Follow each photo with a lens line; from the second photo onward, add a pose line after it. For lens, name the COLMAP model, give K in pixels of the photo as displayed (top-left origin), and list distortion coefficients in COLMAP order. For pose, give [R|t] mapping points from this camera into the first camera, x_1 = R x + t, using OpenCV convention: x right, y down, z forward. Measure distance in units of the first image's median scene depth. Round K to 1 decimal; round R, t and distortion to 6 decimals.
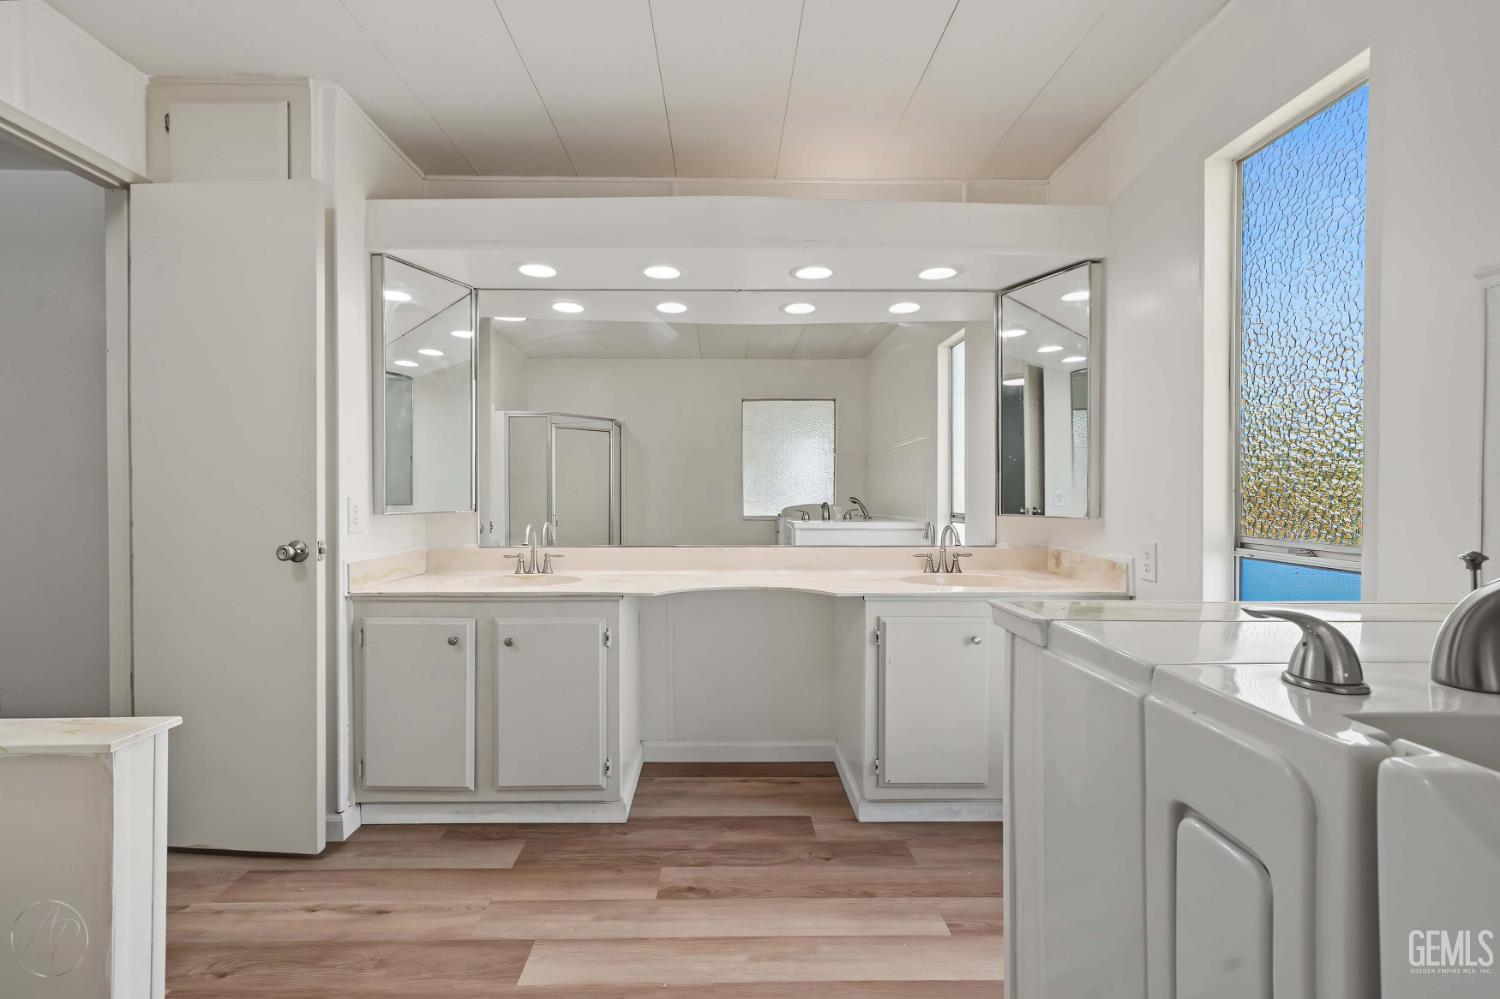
lens RADIAL K [[641.7, 0, 728.7], [0, 641.7, 510.5], [0, 0, 1]] dist [-0.000140, 0.000506]
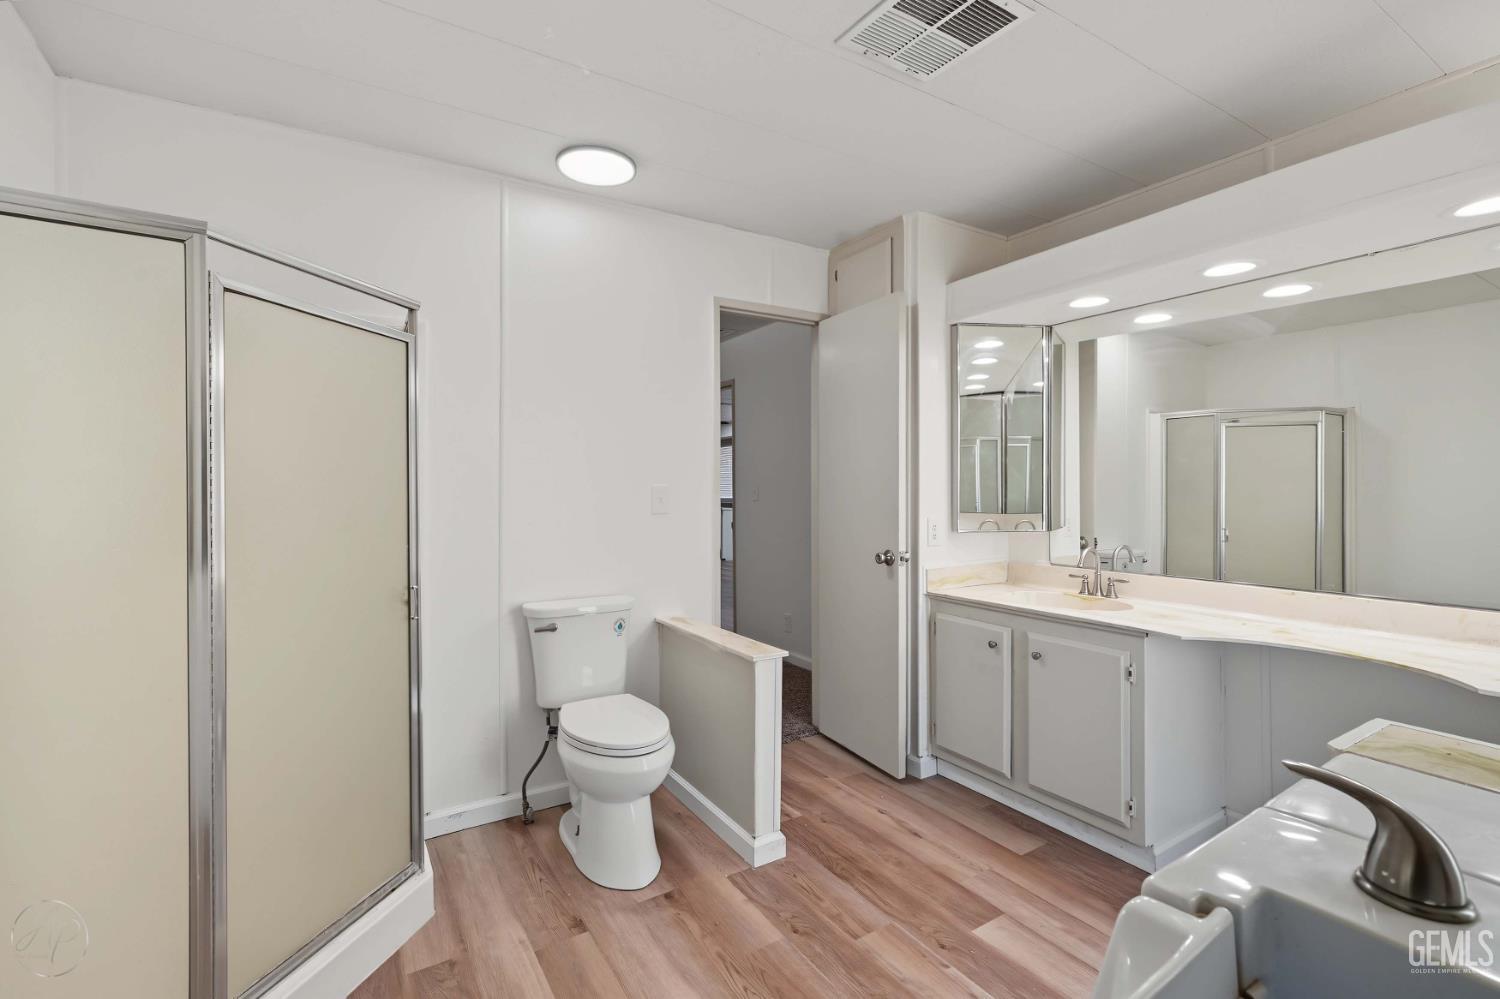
lens RADIAL K [[653.9, 0, 720.9], [0, 653.9, 505.8], [0, 0, 1]] dist [0.001319, 0.000418]
pose [[0.502292, 0.018586, -0.864498, 0.361523], [-0.016650, 0.999792, 0.011820, -0.058074], [0.864538, 0.008457, 0.502497, -0.035826]]
